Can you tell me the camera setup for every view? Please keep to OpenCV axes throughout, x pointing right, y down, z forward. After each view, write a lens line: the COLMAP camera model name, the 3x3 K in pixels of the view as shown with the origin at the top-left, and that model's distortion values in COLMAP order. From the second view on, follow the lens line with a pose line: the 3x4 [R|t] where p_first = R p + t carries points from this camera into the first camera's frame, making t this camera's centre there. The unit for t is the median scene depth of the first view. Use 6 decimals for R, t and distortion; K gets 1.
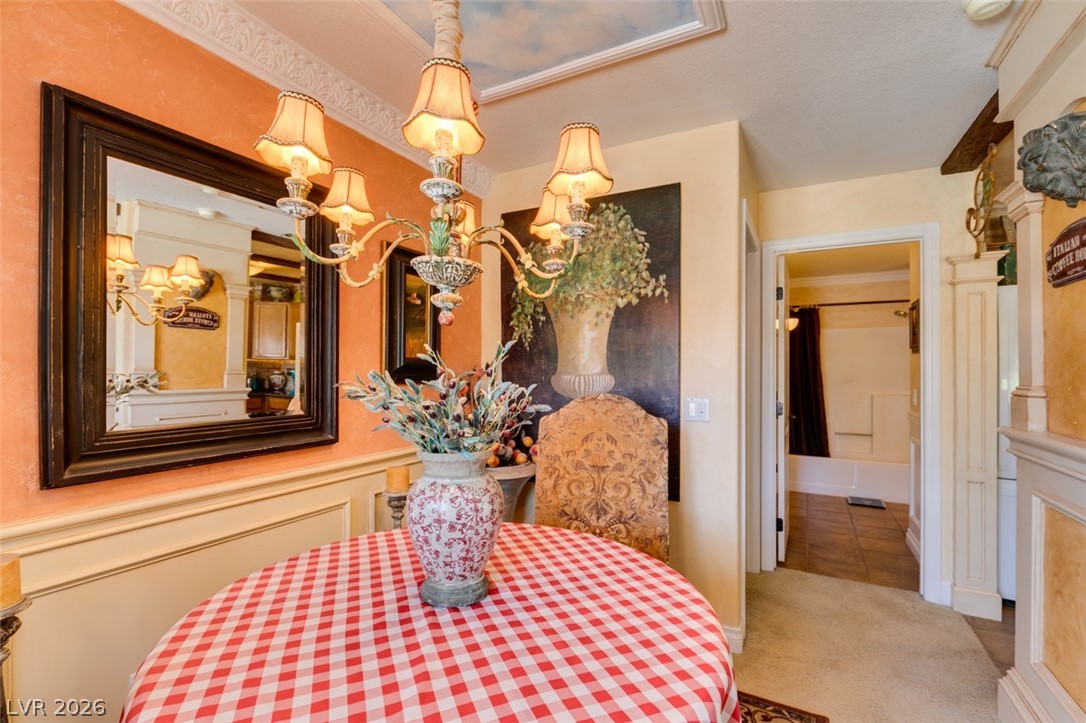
lens RADIAL K [[483.2, 0, 542.8], [0, 483.2, 367.1], [0, 0, 1]] dist [0.000008, -0.000139]
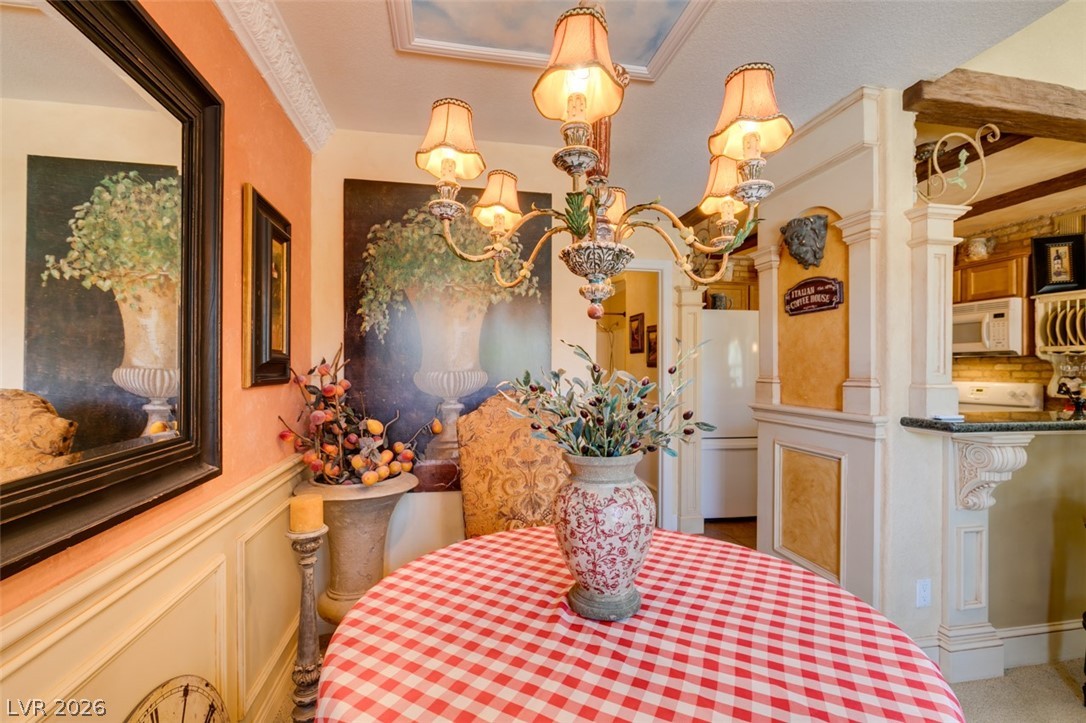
lens RADIAL K [[482.6, 0, 541.9], [0, 482.6, 366.9], [0, 0, 1]] dist [-0.003095, -0.000423]
pose [[0.776900, -0.001789, 0.629621, -0.490471], [-0.003363, 0.999970, 0.006990, -0.000152], [-0.629615, -0.007548, 0.776871, 0.198588]]
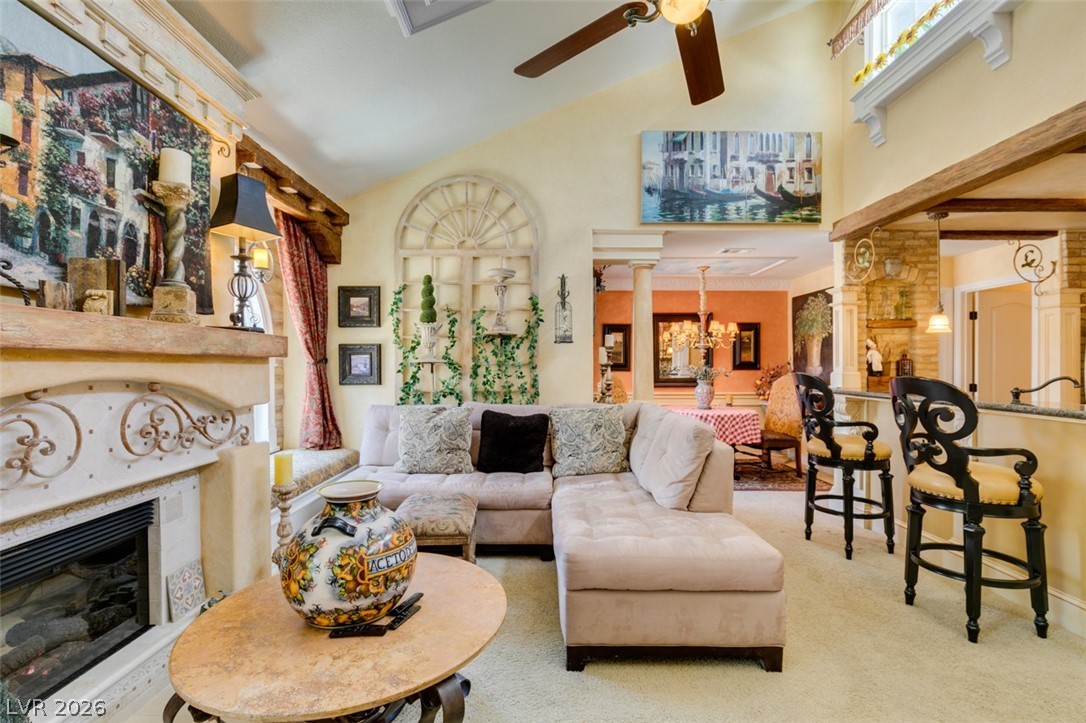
lens RADIAL K [[485.5, 0, 542.8], [0, 485.5, 367.5], [0, 0, 1]] dist [-0.003600, 0.000000]
pose [[0.472594, -0.003136, -0.881275, 1.977456], [0.007872, 0.999969, 0.000663, 0.008972], [0.881245, -0.007251, 0.472604, -1.631379]]
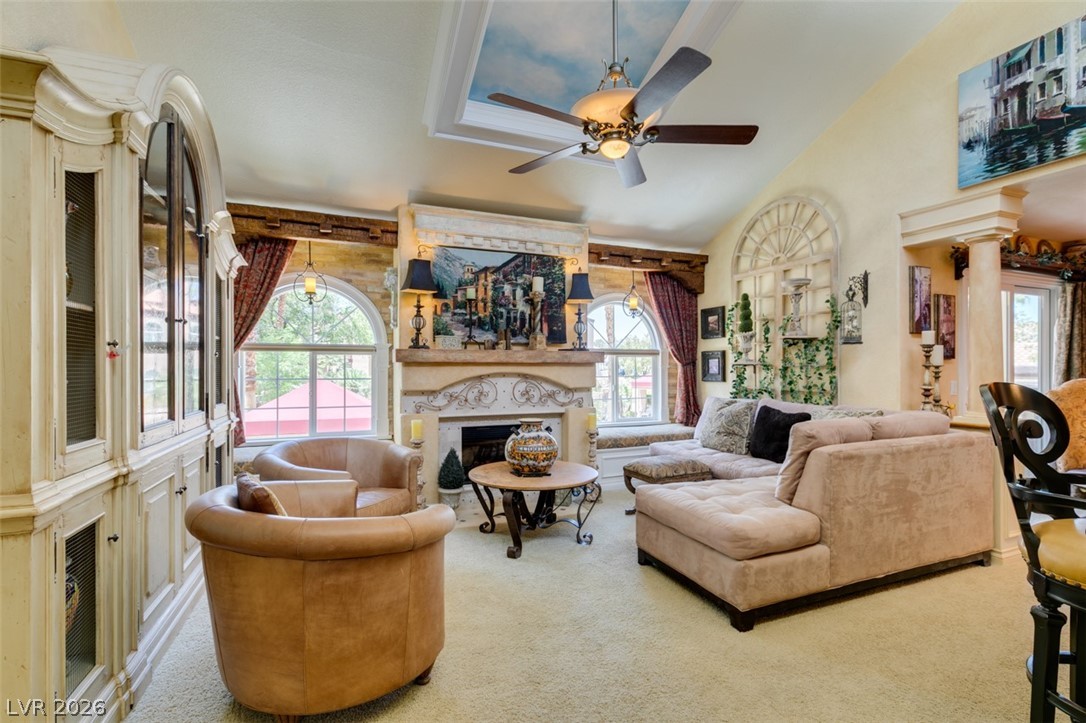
lens RADIAL K [[486.0, 0, 540.0], [0, 486.0, 365.7], [0, 0, 1]] dist [-0.000319, -0.000653]
pose [[-0.639271, -0.007984, -0.768940, 2.542716], [0.001252, 0.999934, -0.011423, 0.017659], [0.768981, -0.008265, -0.639219, -0.327161]]
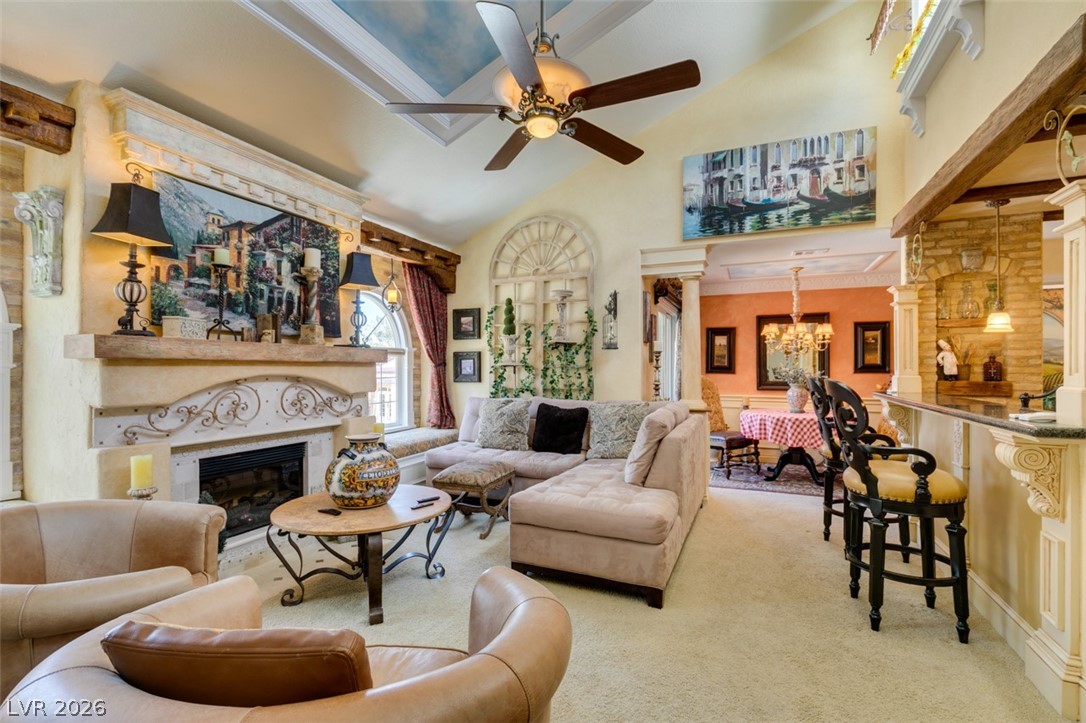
lens RADIAL K [[487.0, 0, 543.5], [0, 487.0, 367.1], [0, 0, 1]] dist [0.001891, -0.000101]
pose [[0.079750, -0.007472, -0.996787, 2.597092], [0.004514, 0.999964, -0.007134, 0.013404], [0.996805, -0.003931, 0.079781, -1.125124]]
